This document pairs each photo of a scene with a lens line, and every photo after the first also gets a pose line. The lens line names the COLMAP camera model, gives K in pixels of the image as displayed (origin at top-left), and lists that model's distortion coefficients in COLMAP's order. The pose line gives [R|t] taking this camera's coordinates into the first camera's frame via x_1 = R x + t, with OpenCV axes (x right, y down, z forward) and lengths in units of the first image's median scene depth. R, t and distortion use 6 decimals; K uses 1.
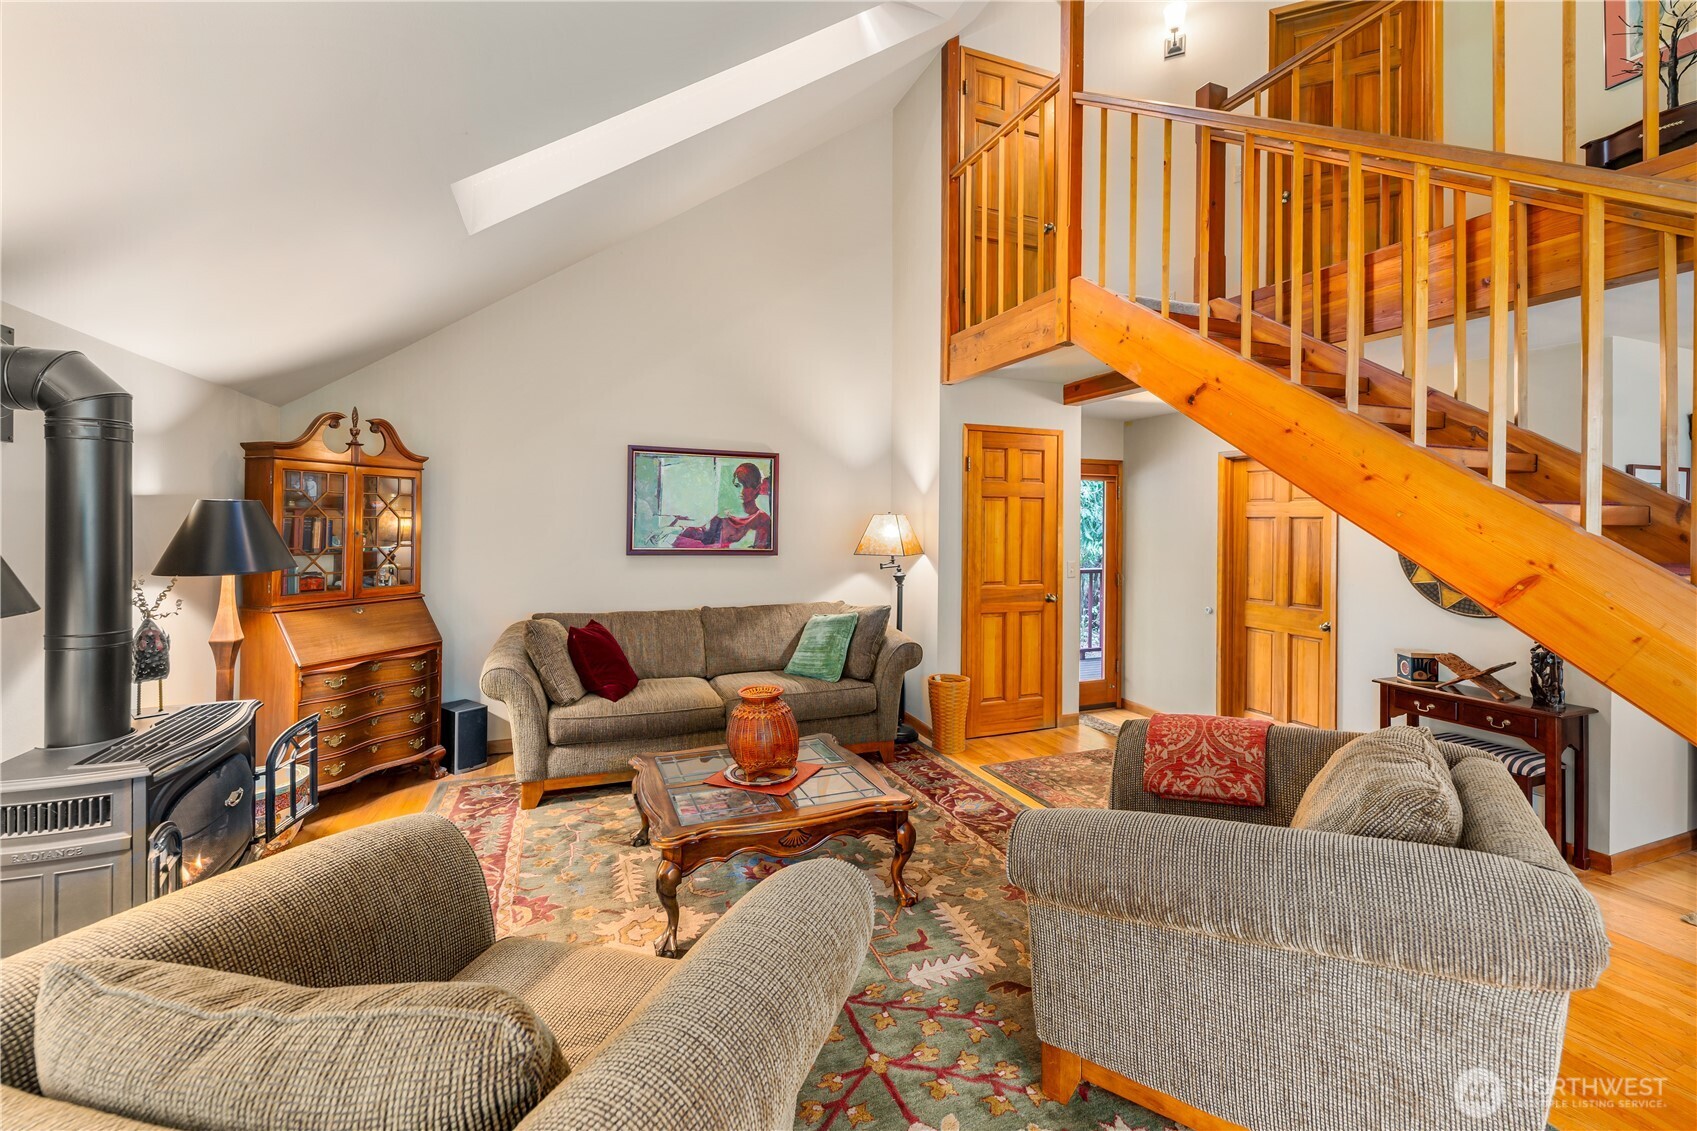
lens RADIAL K [[695.0, 0, 844.5], [0, 695.0, 524.4], [0, 0, 1]] dist [-0.000642, -0.000170]
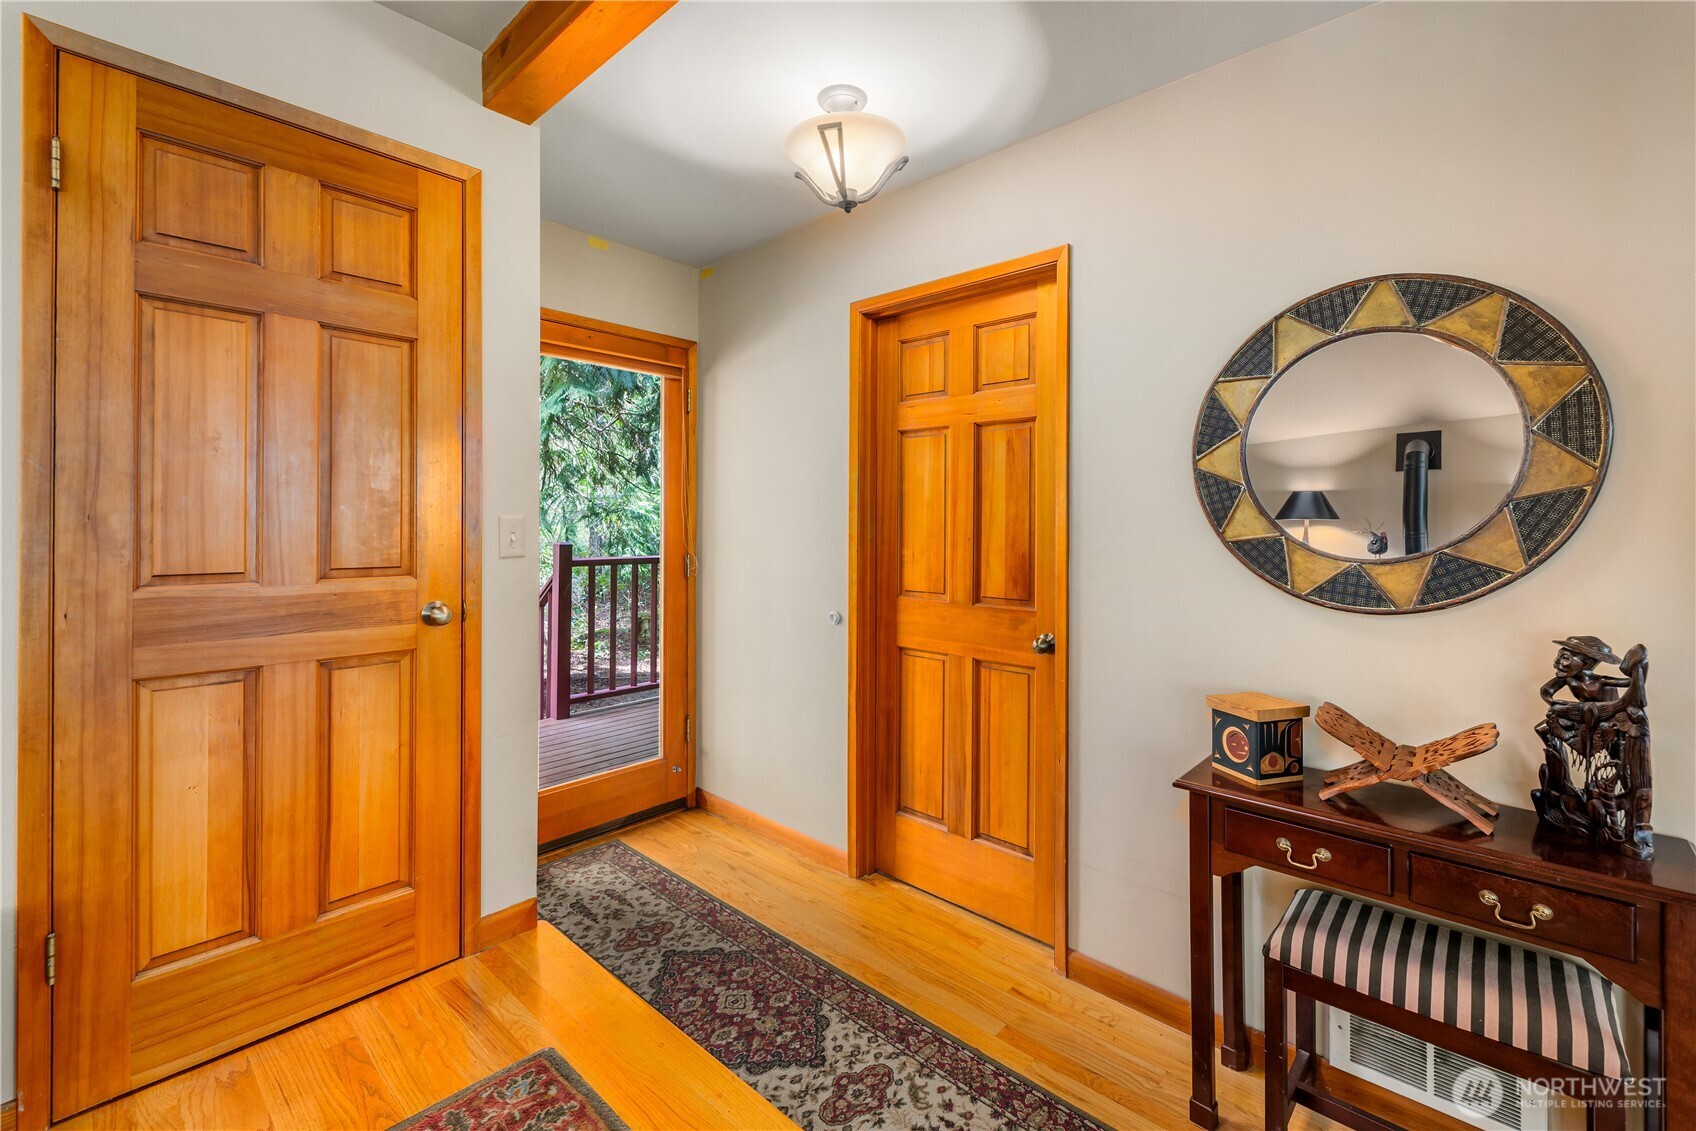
lens RADIAL K [[722.0, 0, 848.2], [0, 722.0, 525.3], [0, 0, 1]] dist [-0.000627, -0.000189]
pose [[0.899379, -0.003218, 0.437158, 0.333199], [0.002910, 0.999995, 0.001374, 0.060764], [-0.437160, 0.000036, 0.899384, 0.574642]]
